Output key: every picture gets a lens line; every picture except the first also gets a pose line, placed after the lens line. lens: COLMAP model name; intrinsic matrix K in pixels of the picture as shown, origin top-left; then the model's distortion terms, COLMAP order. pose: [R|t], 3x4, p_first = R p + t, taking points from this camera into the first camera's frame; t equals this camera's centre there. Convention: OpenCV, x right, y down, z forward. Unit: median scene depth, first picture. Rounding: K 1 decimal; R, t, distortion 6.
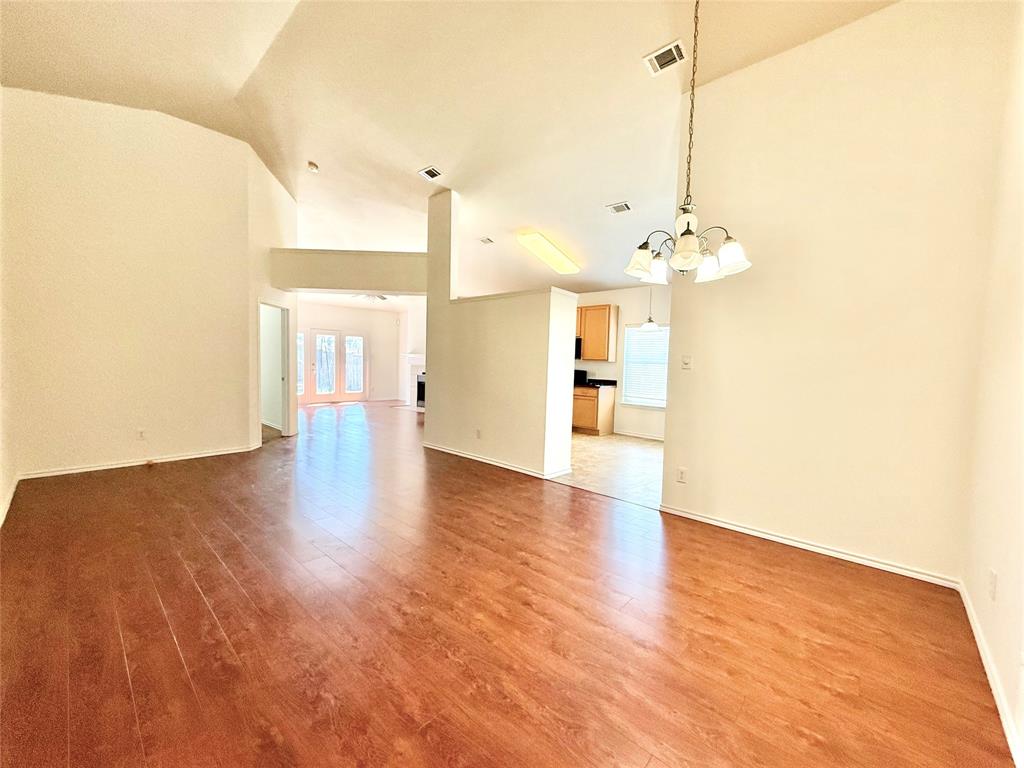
lens RADIAL K [[406.5, 0, 512.0], [0, 406.5, 384.0], [0, 0, 1]] dist [-0.000360, -0.000021]
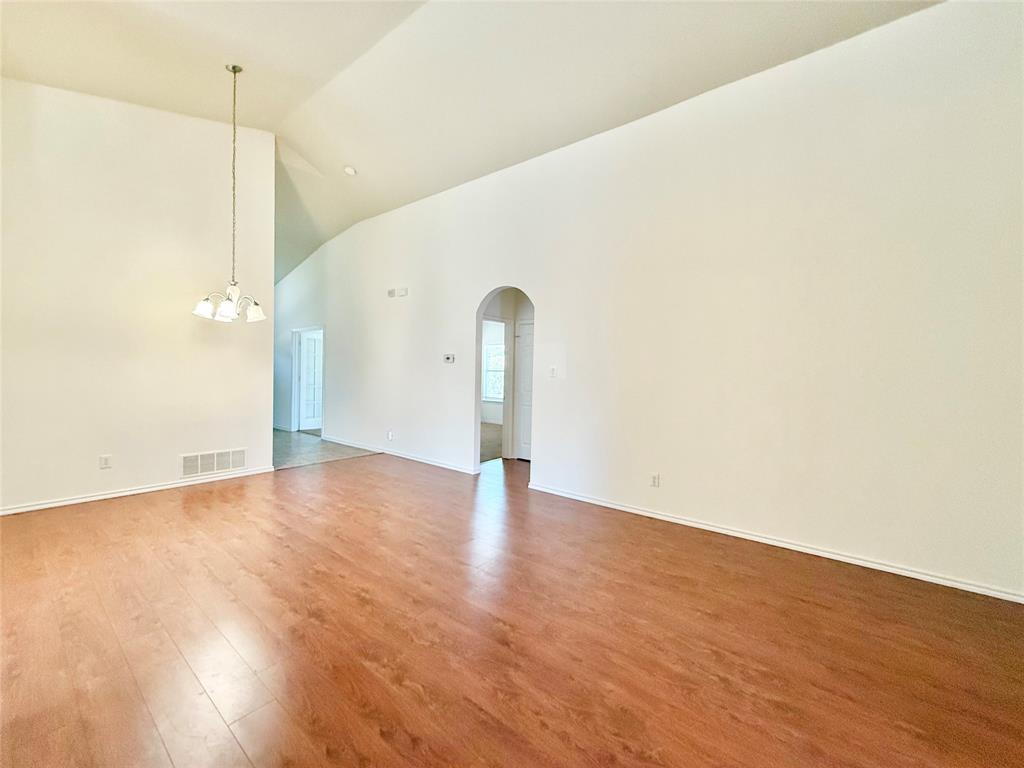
lens RADIAL K [[406.5, 0, 512.0], [0, 406.5, 384.0], [0, 0, 1]] dist [-0.000360, -0.000021]
pose [[-0.995687, -0.045336, -0.080951, -0.479262], [-0.051364, 0.995934, 0.074008, -0.122913], [0.077266, 0.077847, -0.993967, 2.011043]]
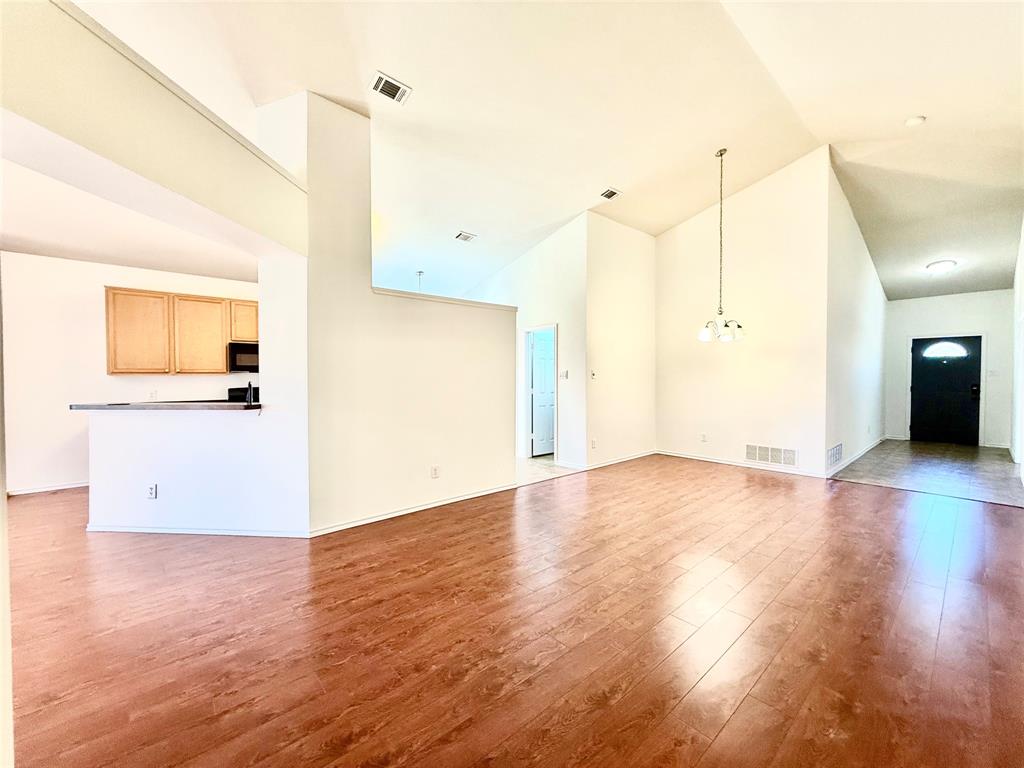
lens RADIAL K [[406.5, 0, 512.0], [0, 406.5, 384.0], [0, 0, 1]] dist [-0.000360, -0.000021]
pose [[0.102741, -0.041966, 0.993823, -1.481588], [0.058499, 0.997635, 0.036079, -0.116846], [-0.992987, 0.054431, 0.104953, 1.360699]]
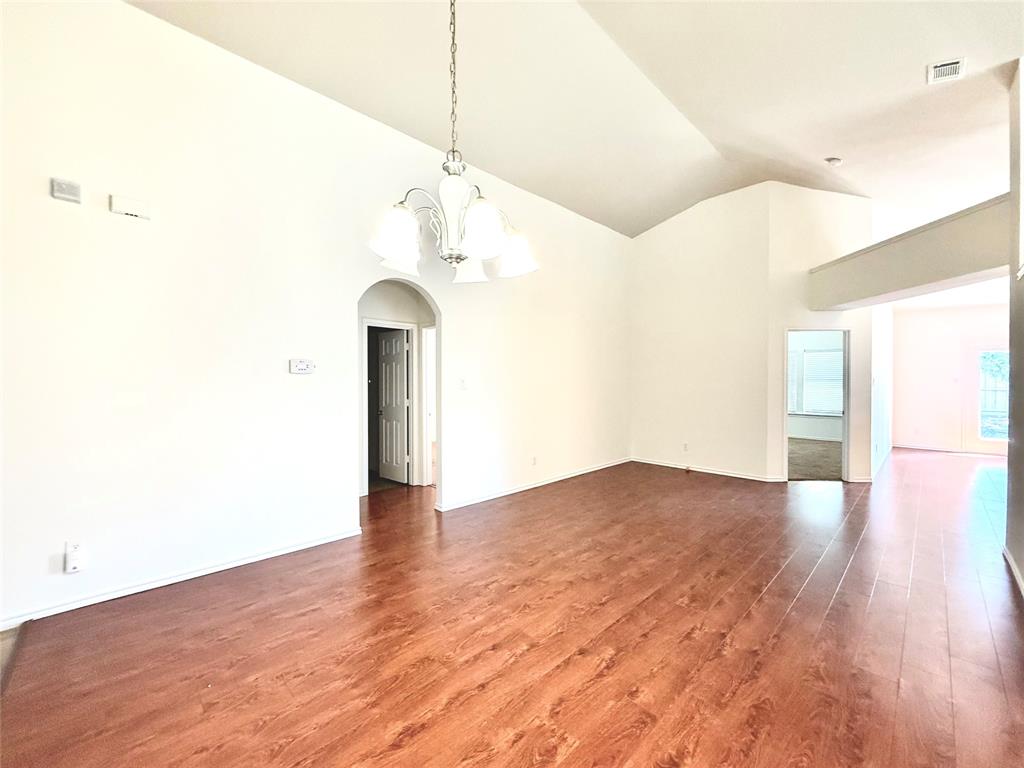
lens RADIAL K [[406.5, 0, 512.0], [0, 406.5, 384.0], [0, 0, 1]] dist [-0.000360, -0.000021]
pose [[-0.055453, -0.014484, -0.998356, 0.732724], [-0.055015, 0.998420, -0.011430, -0.052846], [0.996944, 0.054291, -0.056163, 0.774307]]
